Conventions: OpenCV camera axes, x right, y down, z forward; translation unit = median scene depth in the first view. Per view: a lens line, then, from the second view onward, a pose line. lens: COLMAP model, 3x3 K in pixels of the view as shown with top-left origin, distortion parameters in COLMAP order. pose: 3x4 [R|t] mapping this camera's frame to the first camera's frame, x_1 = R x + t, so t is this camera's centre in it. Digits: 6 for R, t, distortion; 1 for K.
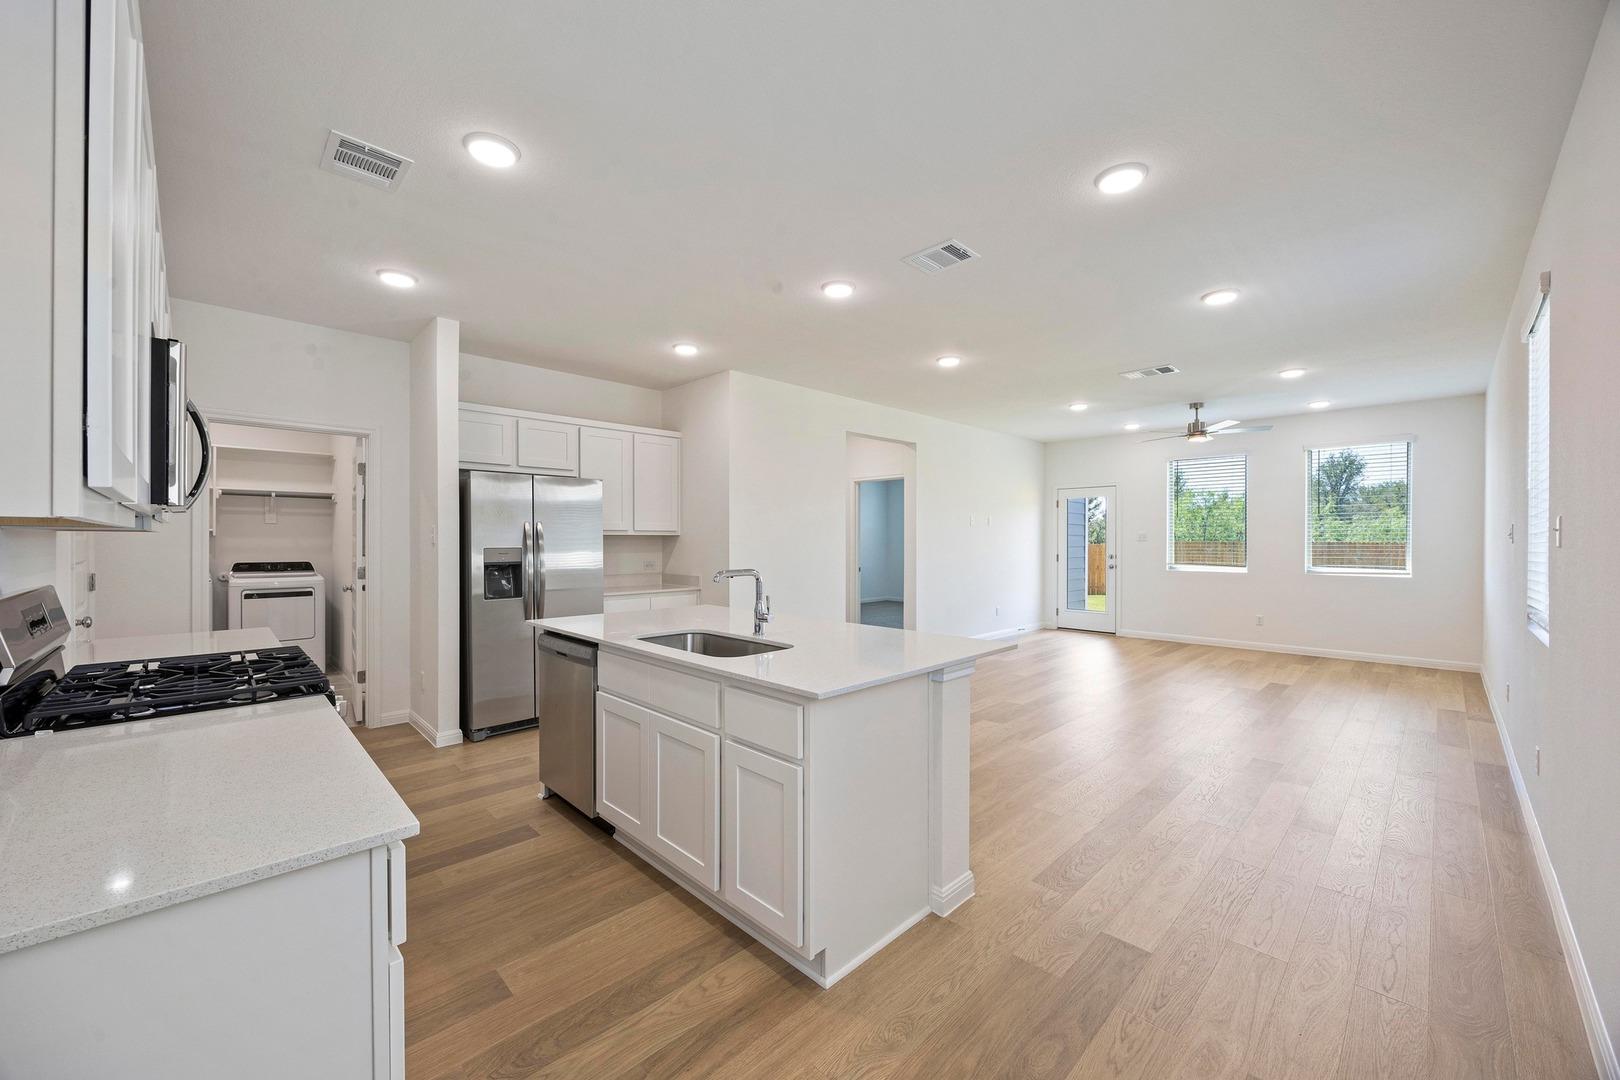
lens RADIAL K [[621.6, 0, 804.9], [0, 621.6, 541.2], [0, 0, 1]] dist [-0.002850, -0.000102]
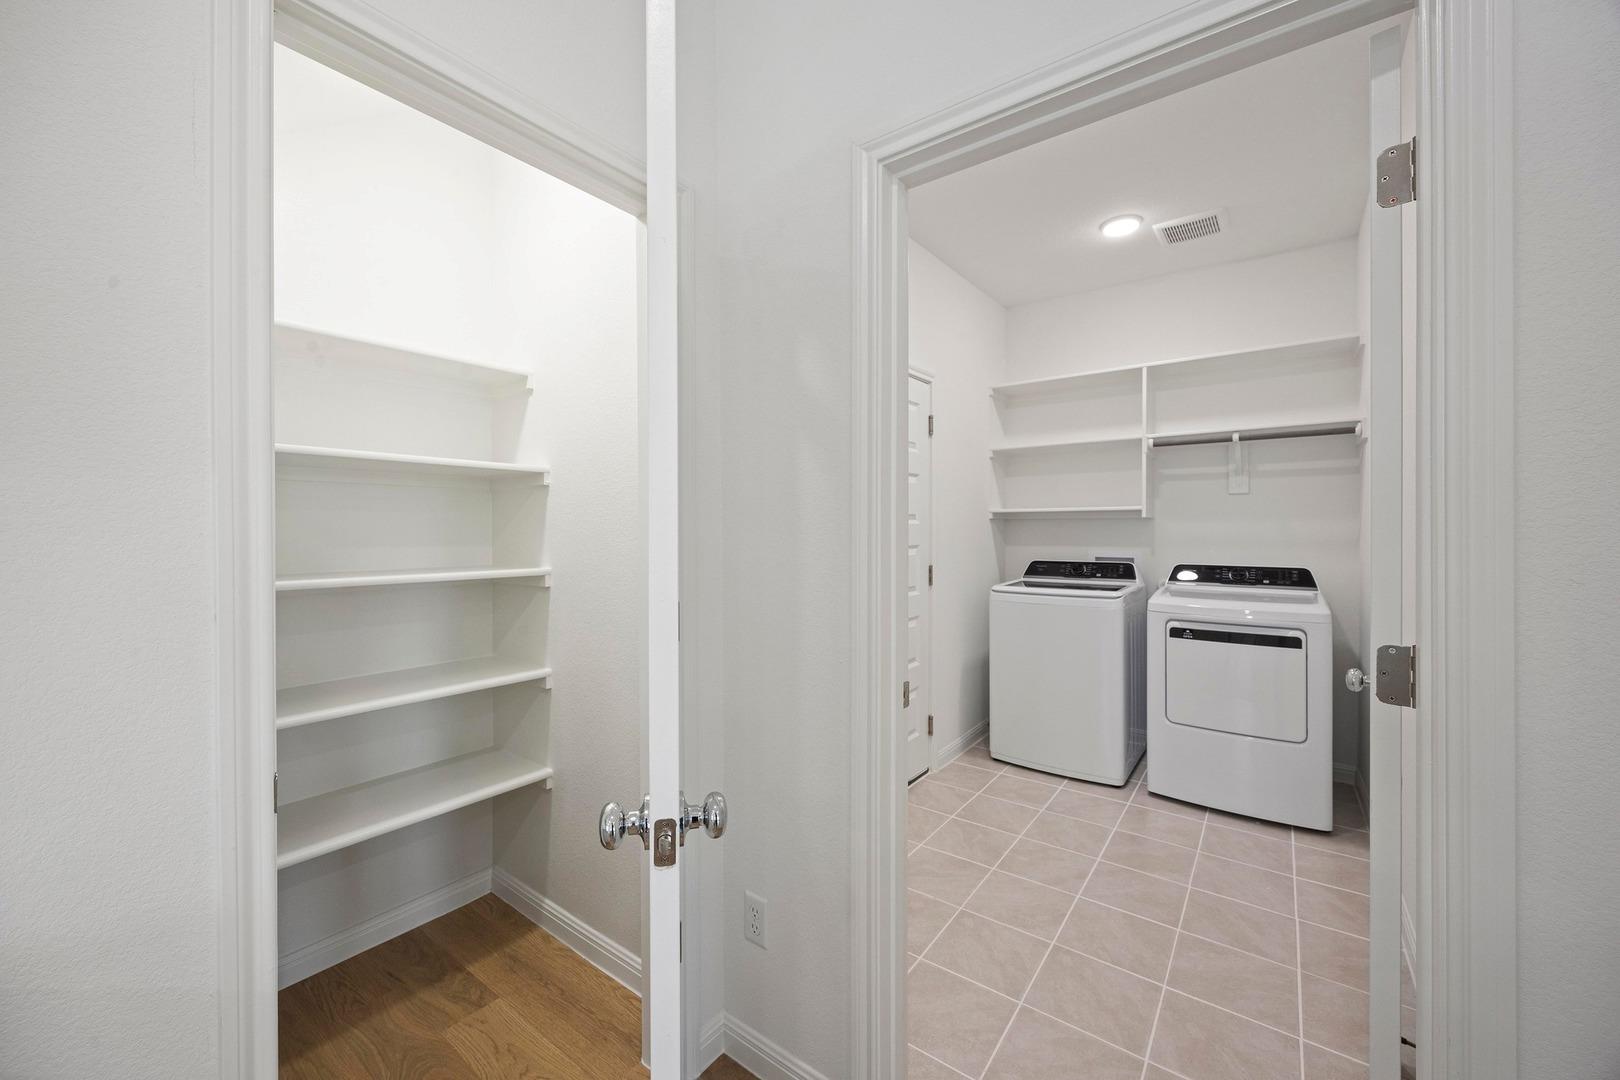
lens RADIAL K [[621.6, 0, 806.2], [0, 621.6, 530.9], [0, 0, 1]] dist [-0.002850, -0.000102]
pose [[0.140211, 0.000911, -0.990121, -0.383482], [0.003912, 0.999991, 0.001474, 0.001427], [0.990114, -0.004080, 0.140206, 0.558176]]
